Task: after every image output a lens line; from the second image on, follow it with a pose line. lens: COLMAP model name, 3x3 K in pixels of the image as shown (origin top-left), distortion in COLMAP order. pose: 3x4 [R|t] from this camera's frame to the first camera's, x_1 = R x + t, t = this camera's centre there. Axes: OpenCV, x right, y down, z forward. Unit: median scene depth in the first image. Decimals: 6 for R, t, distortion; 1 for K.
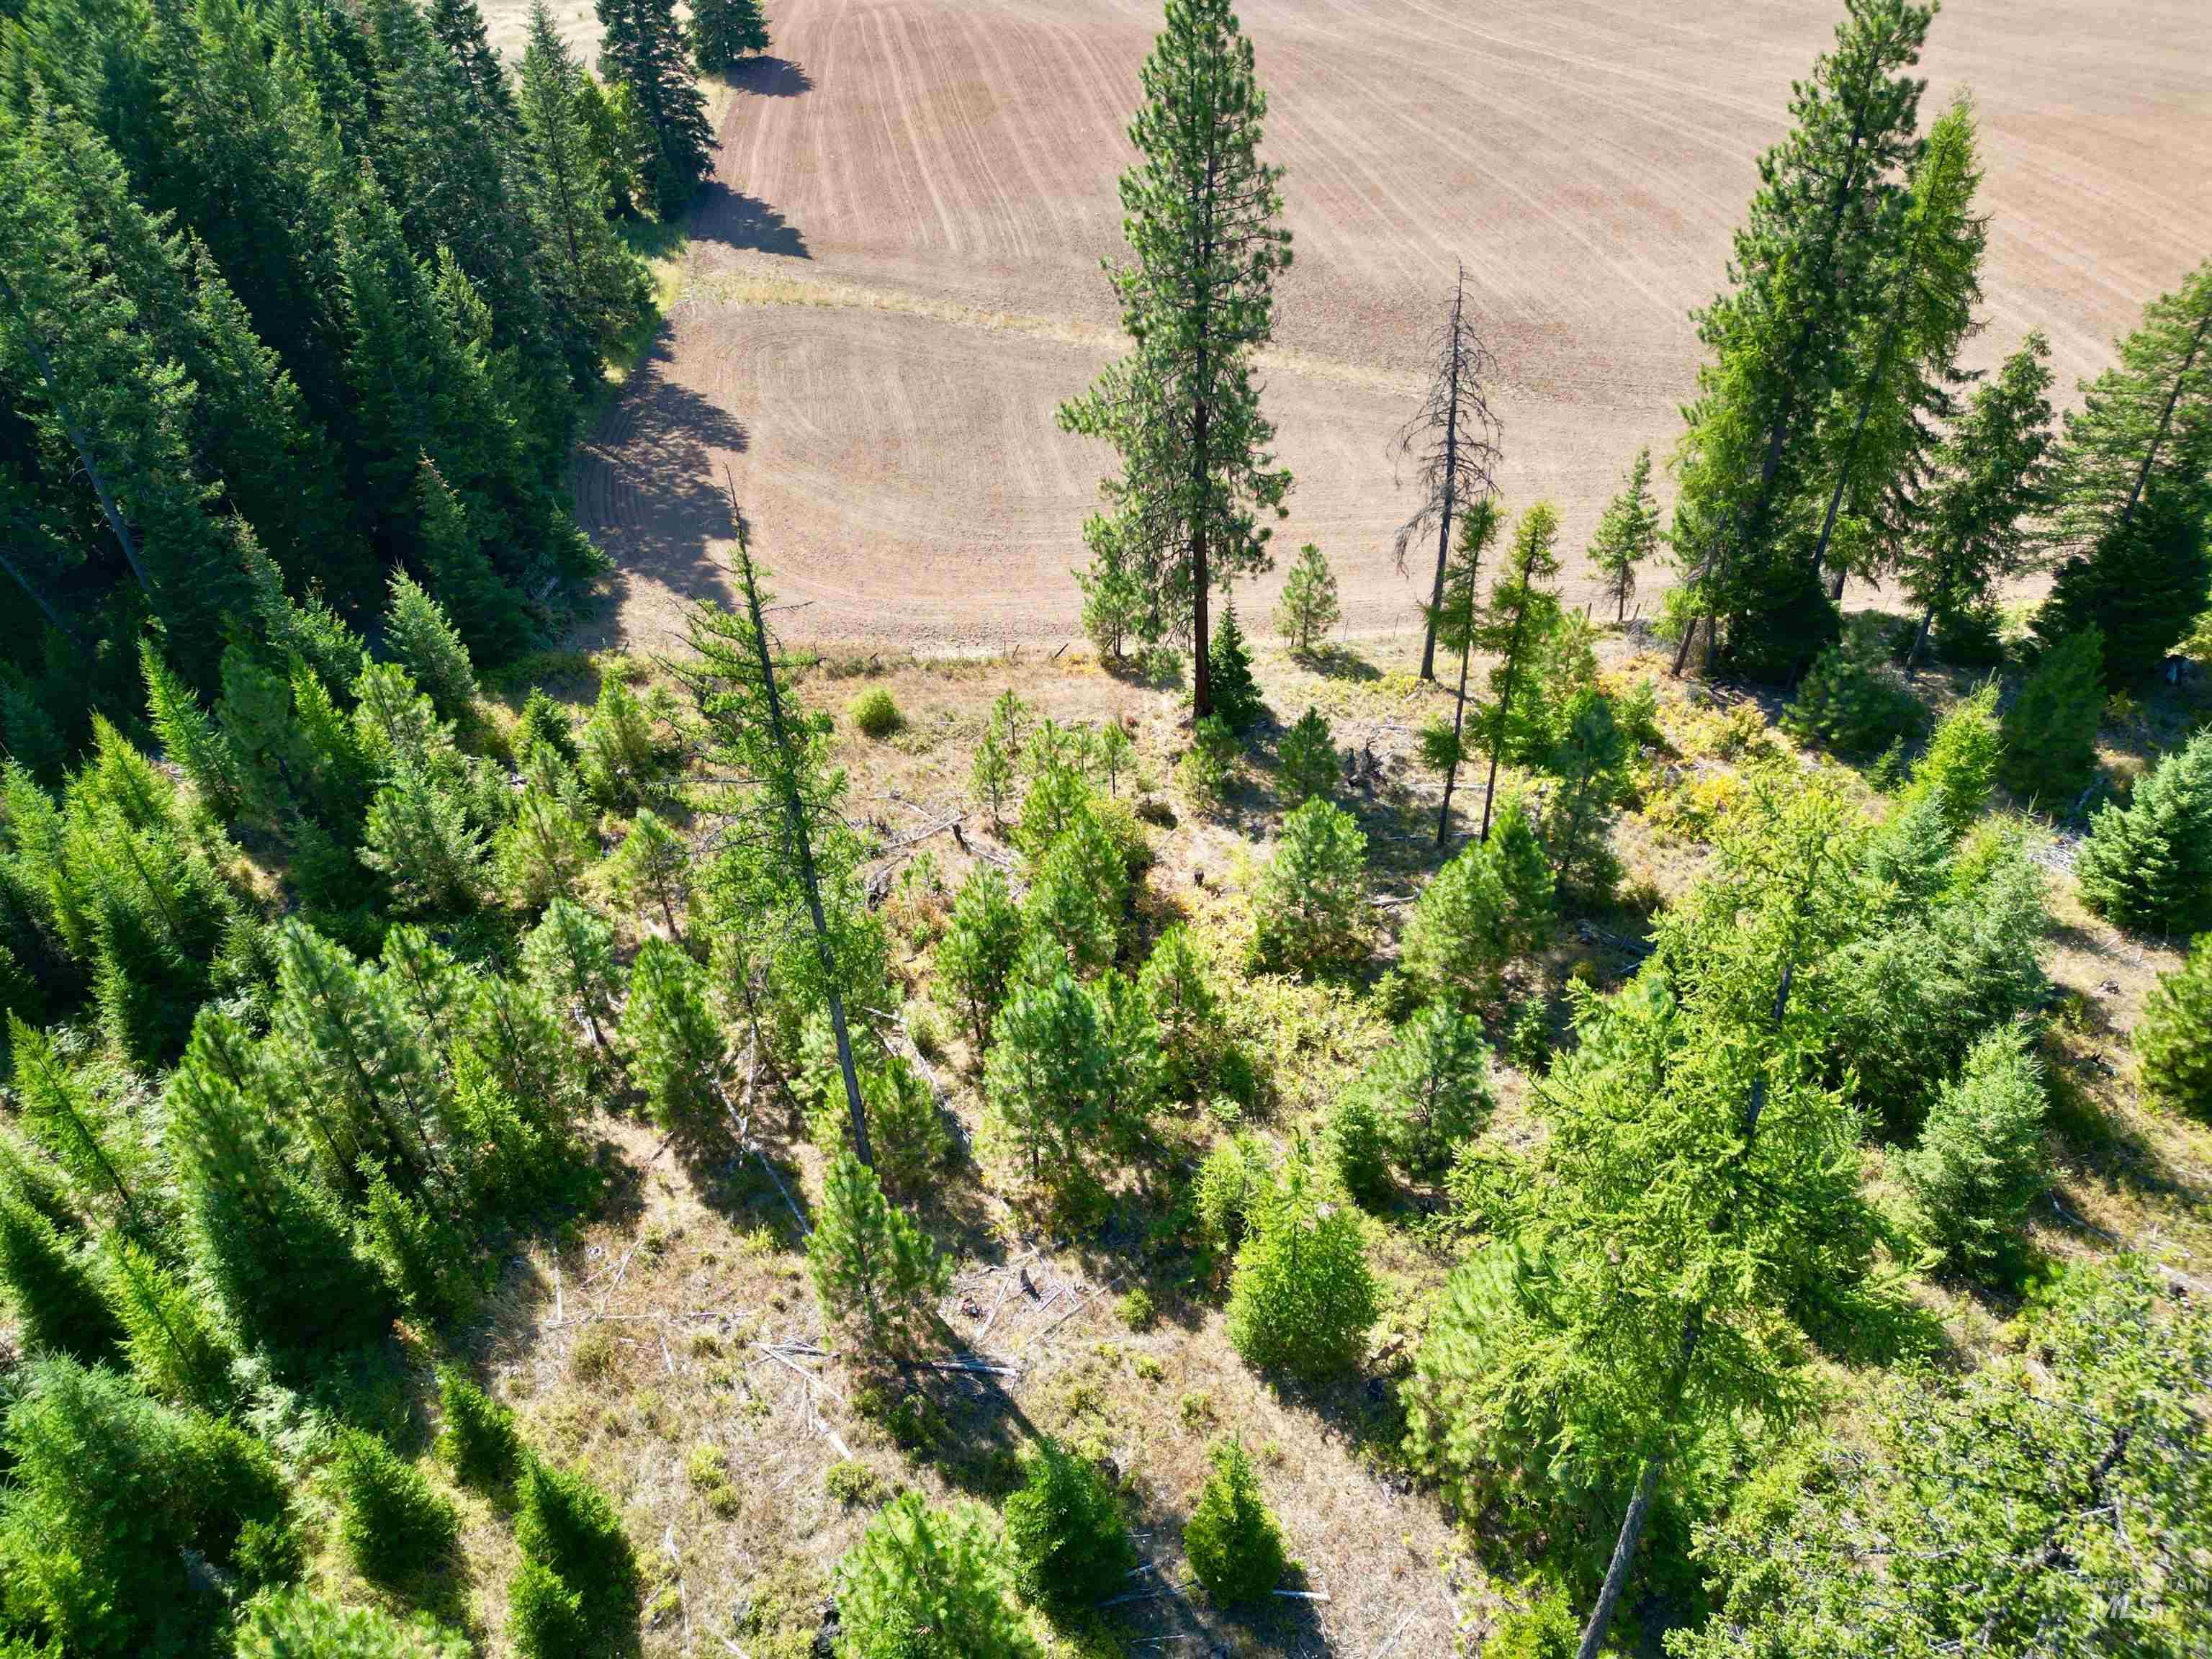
lens RADIAL K [[1524.7, 0, 1116.4], [0, 1524.7, 829.8], [0, 0, 1]] dist [0.095751, -0.112182]
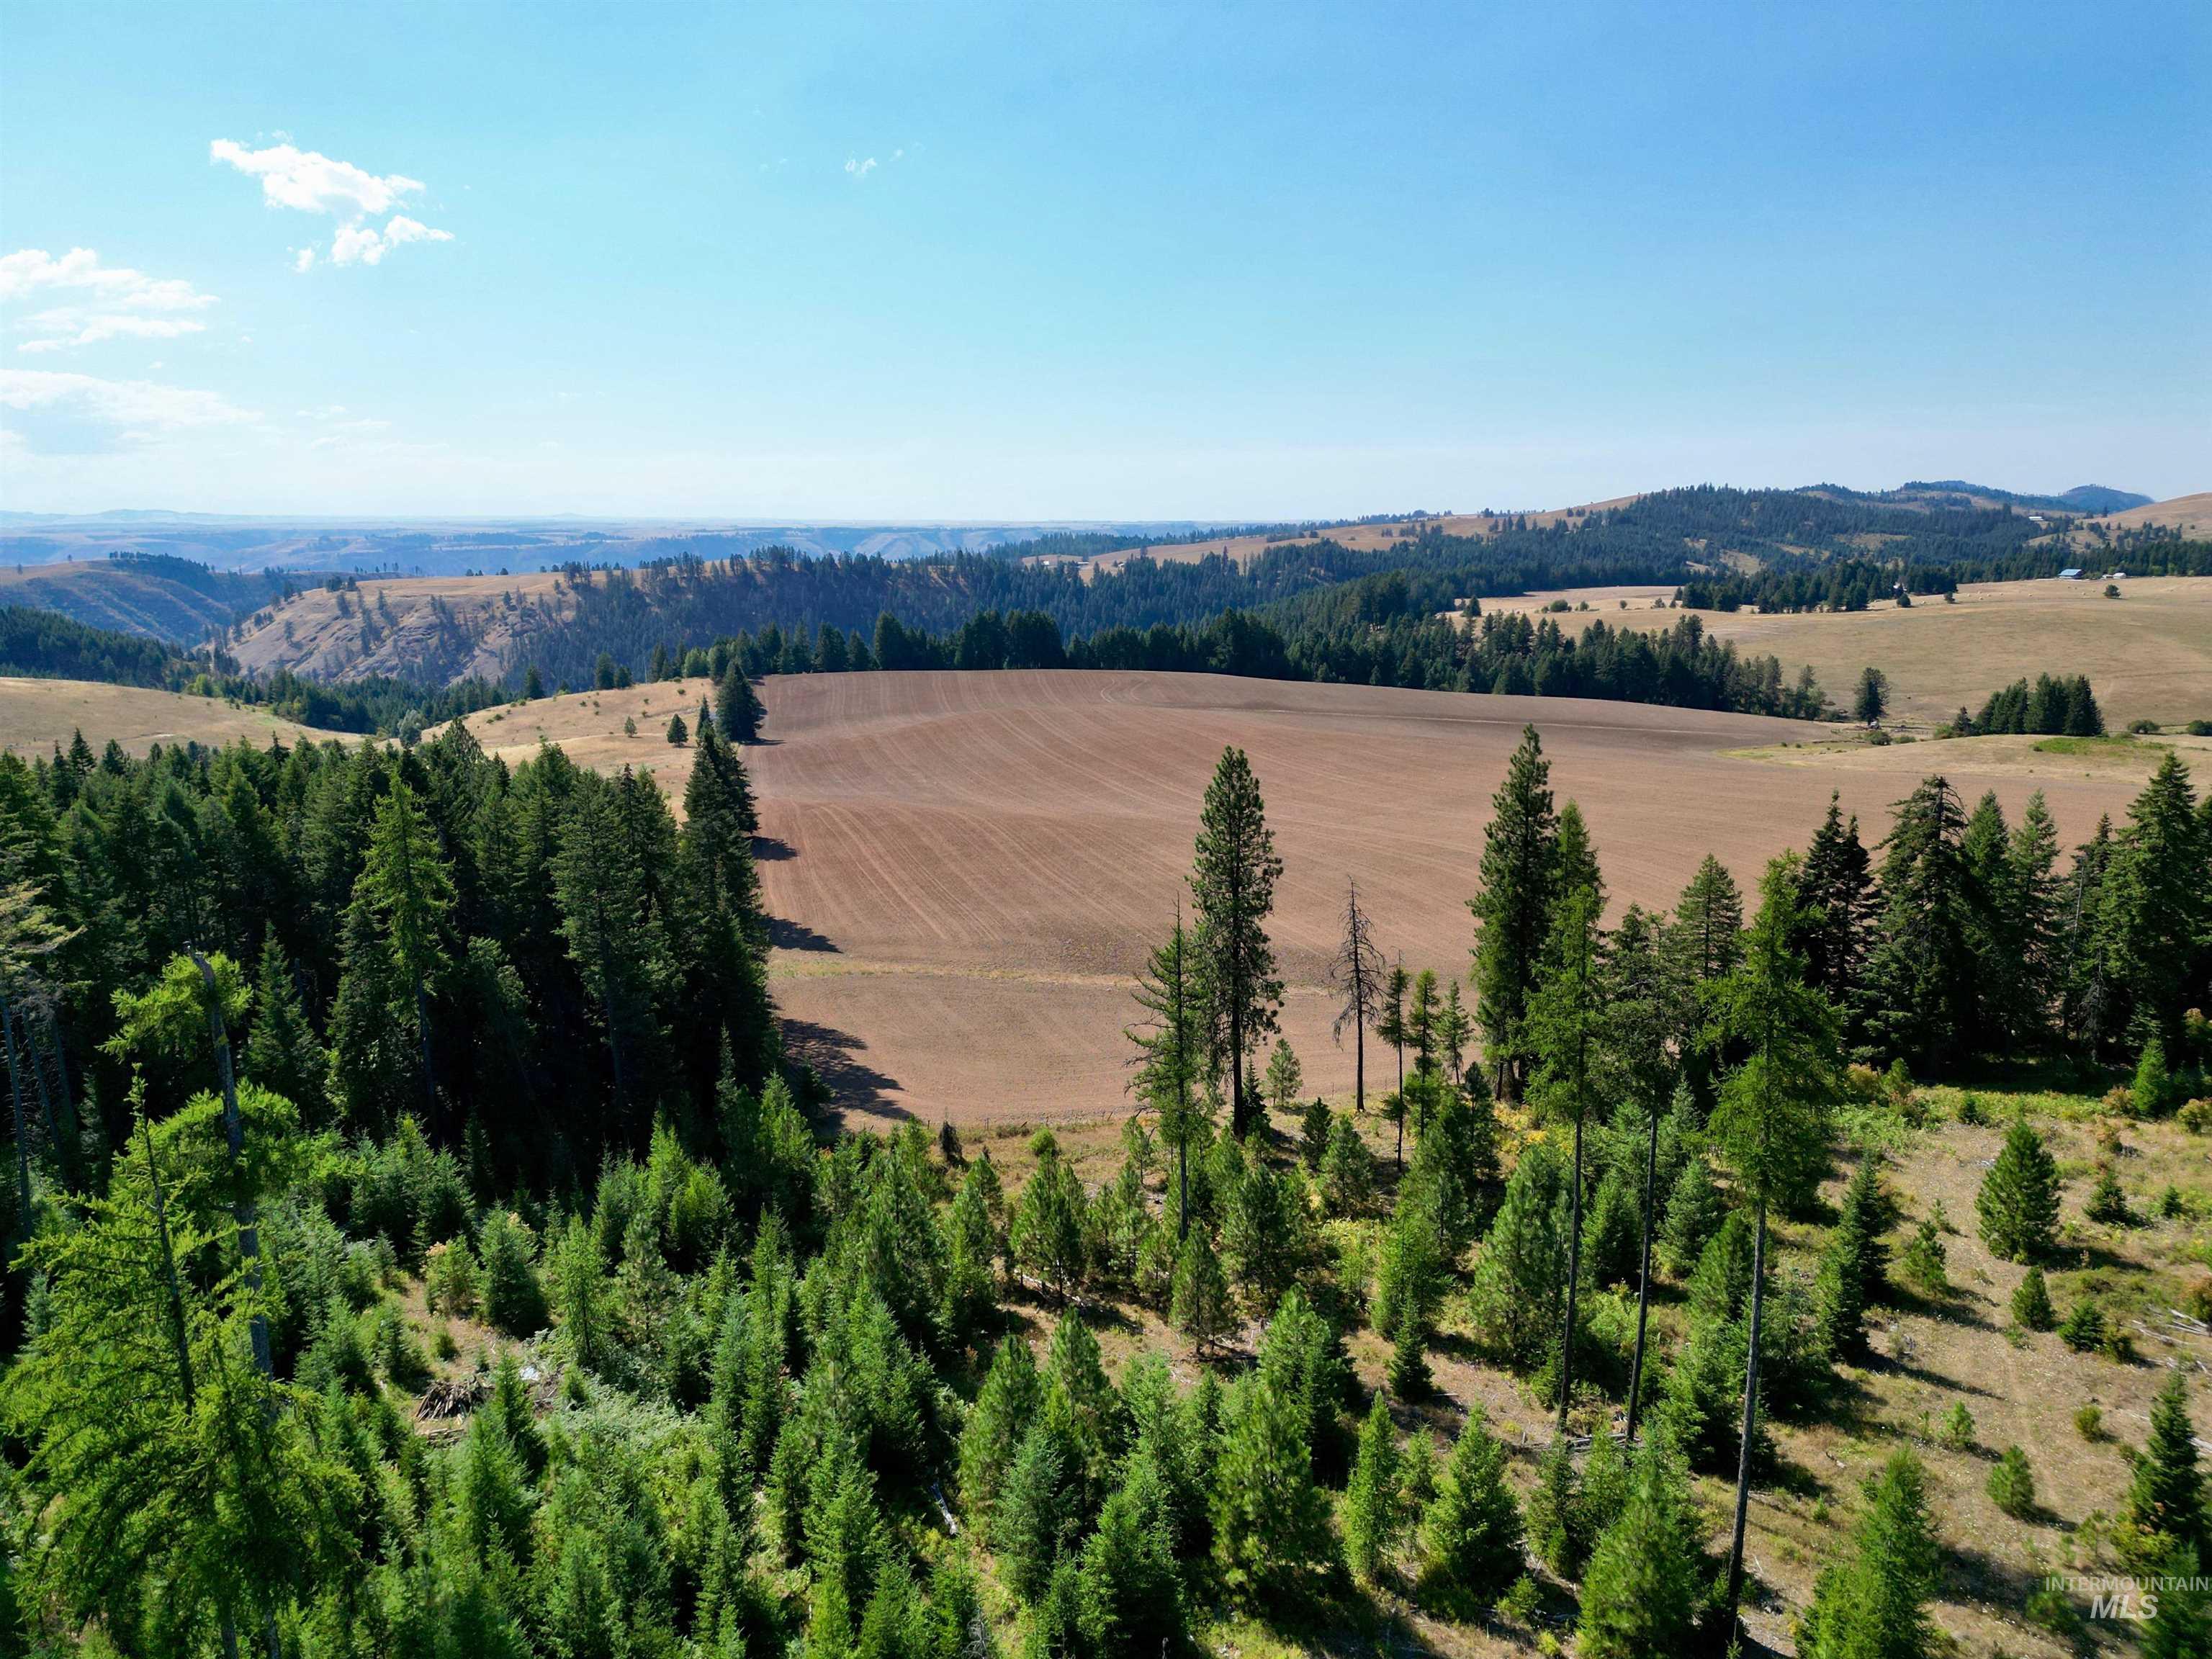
lens RADIAL K [[1524.7, 0, 1116.4], [0, 1524.7, 829.8], [0, 0, 1]] dist [0.095751, -0.112182]
pose [[0.986304, -0.028065, 0.162533, -0.373948], [0.099978, 0.885476, -0.453803, 0.416194], [-0.131183, 0.463837, 0.876154, -0.671458]]
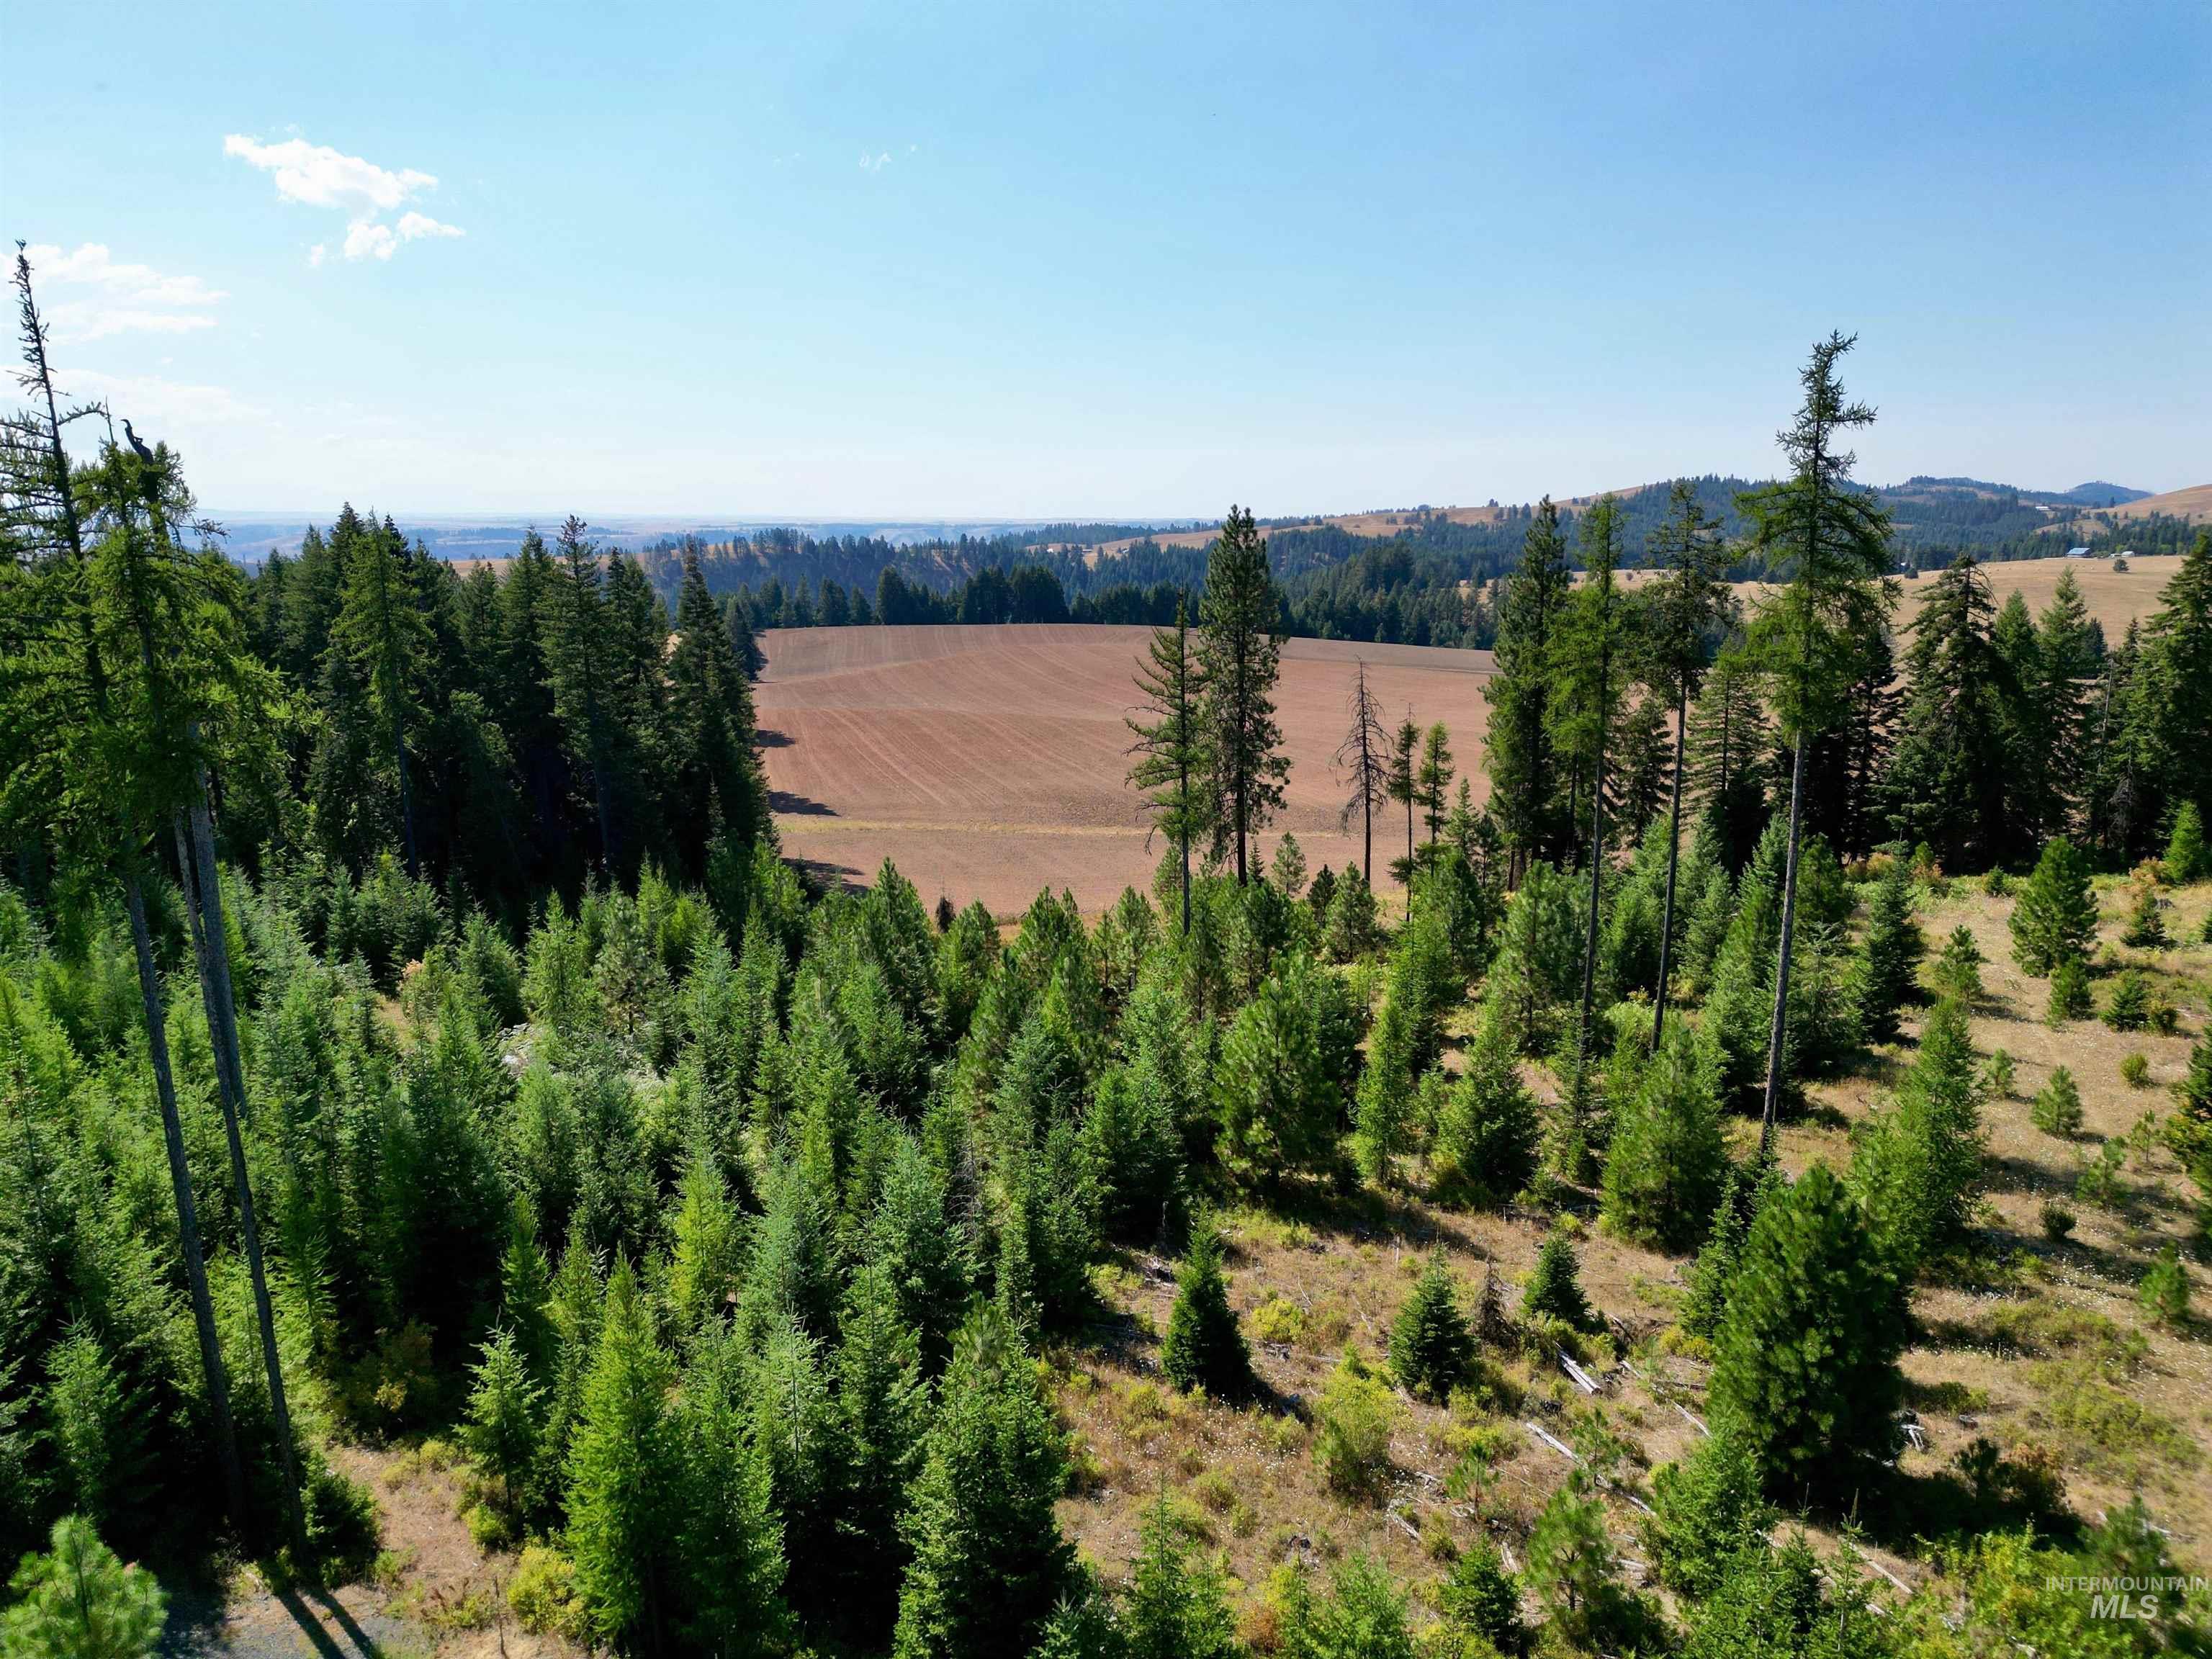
lens RADIAL K [[1524.7, 0, 1116.4], [0, 1524.7, 829.8], [0, 0, 1]] dist [0.095751, -0.112182]
pose [[0.986736, -0.025878, 0.160260, -0.370377], [0.096694, 0.886670, -0.452179, 0.622467], [-0.130397, 0.461678, 0.877411, -0.506926]]
